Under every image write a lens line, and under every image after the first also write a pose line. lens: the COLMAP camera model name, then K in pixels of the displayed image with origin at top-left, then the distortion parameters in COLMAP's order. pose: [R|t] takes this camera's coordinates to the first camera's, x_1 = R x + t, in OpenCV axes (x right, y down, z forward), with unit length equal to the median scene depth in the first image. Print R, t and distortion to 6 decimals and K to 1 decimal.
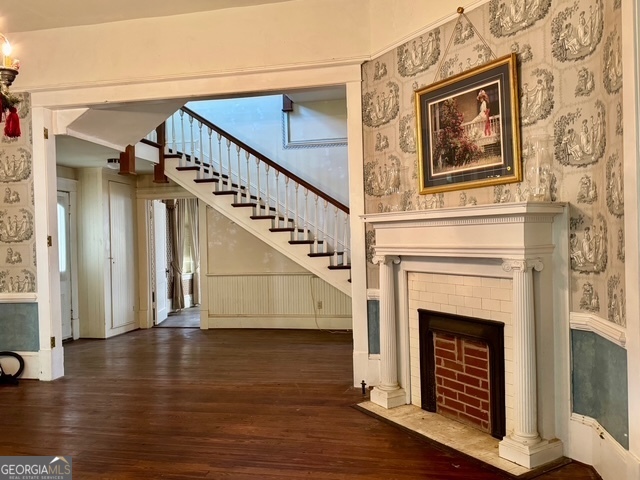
lens RADIAL K [[526.7, 0, 319.0], [0, 526.7, 243.6], [0, 0, 1]] dist [0.085380, -0.099598]
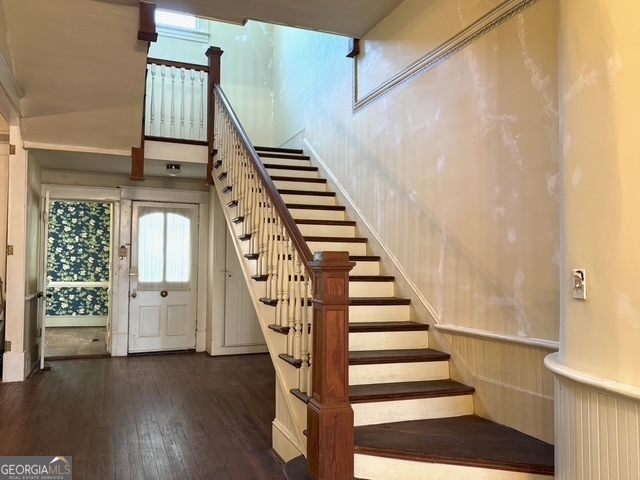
lens RADIAL K [[526.7, 0, 323.4], [0, 526.7, 236.0], [0, 0, 1]] dist [0.085380, -0.099598]
pose [[0.504830, -0.019897, -0.862989, 0.907377], [-0.024080, 0.999021, -0.037120, -0.007248], [0.862883, 0.039520, 0.503857, 1.228212]]
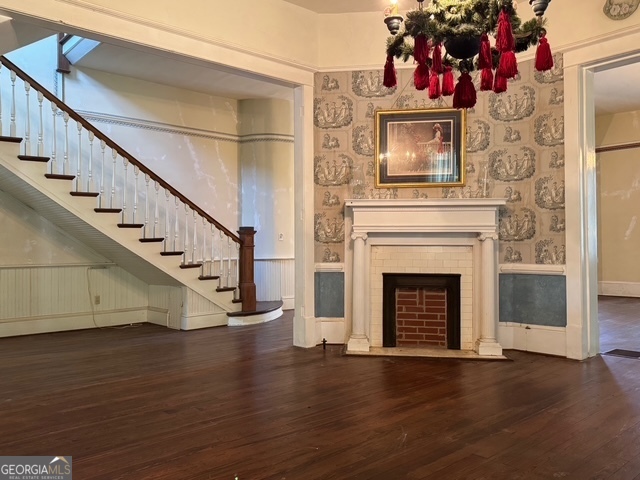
lens RADIAL K [[526.7, 0, 322.5], [0, 526.7, 240.4], [0, 0, 1]] dist [0.085380, -0.099598]
pose [[0.603659, 0.017173, 0.797058, -0.934013], [-0.002627, 0.999805, -0.019552, 0.064806], [-0.797239, 0.009709, 0.603586, 0.302103]]
